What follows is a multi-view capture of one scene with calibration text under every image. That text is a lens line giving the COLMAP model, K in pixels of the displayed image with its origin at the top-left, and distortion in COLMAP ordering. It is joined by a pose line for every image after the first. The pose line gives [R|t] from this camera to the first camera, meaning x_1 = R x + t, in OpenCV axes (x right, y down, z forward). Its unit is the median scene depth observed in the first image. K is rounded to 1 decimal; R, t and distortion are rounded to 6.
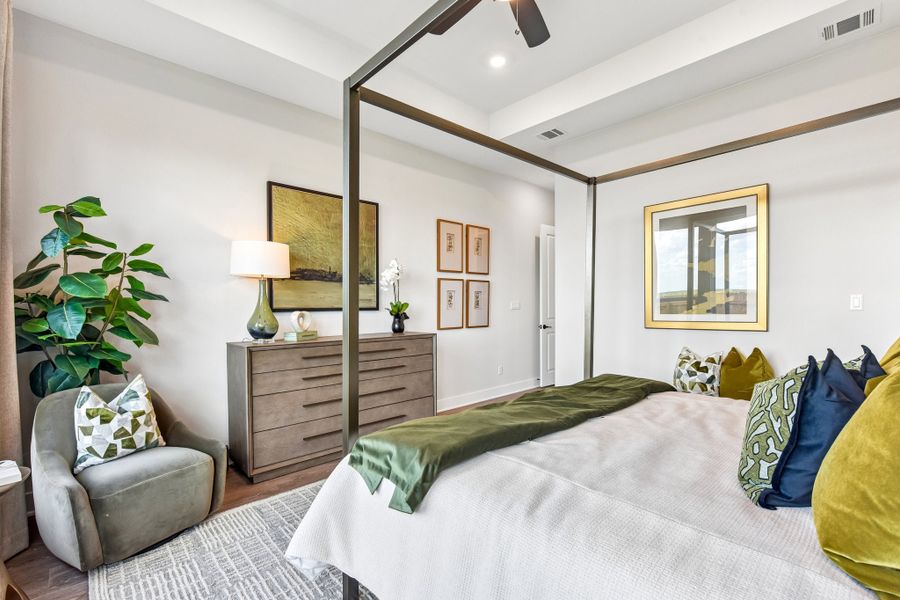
lens RADIAL K [[399.6, 0, 450.7], [0, 399.6, 304.0], [0, 0, 1]] dist [-0.003360, -0.000206]
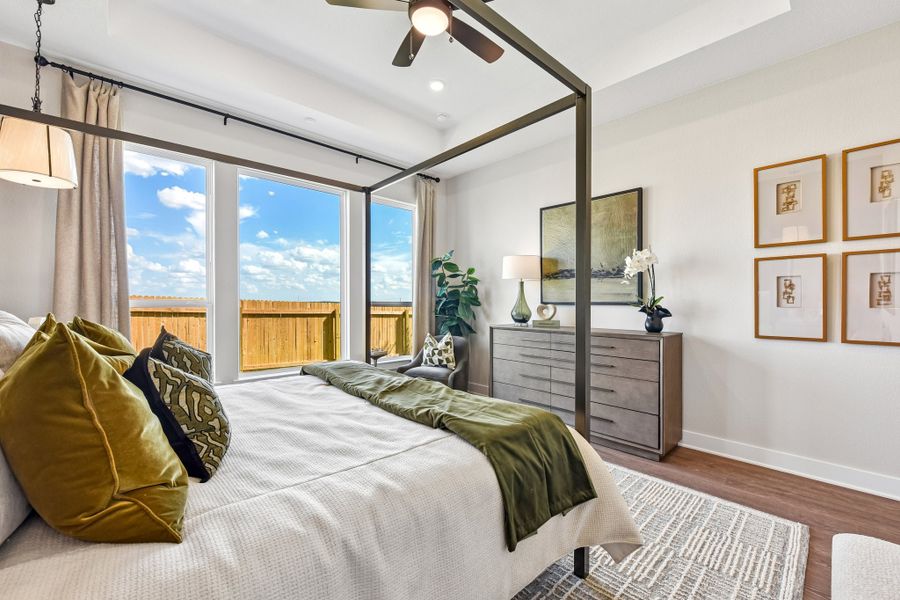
lens RADIAL K [[358.0, 0, 450.5], [0, 358.0, 300.9], [0, 0, 1]] dist [-0.010048, -0.002104]
pose [[0.000757, 0.004464, -0.999990, 0.630370], [0.001365, 0.999989, 0.004465, 0.001390], [0.999999, -0.001369, 0.000750, 0.575057]]
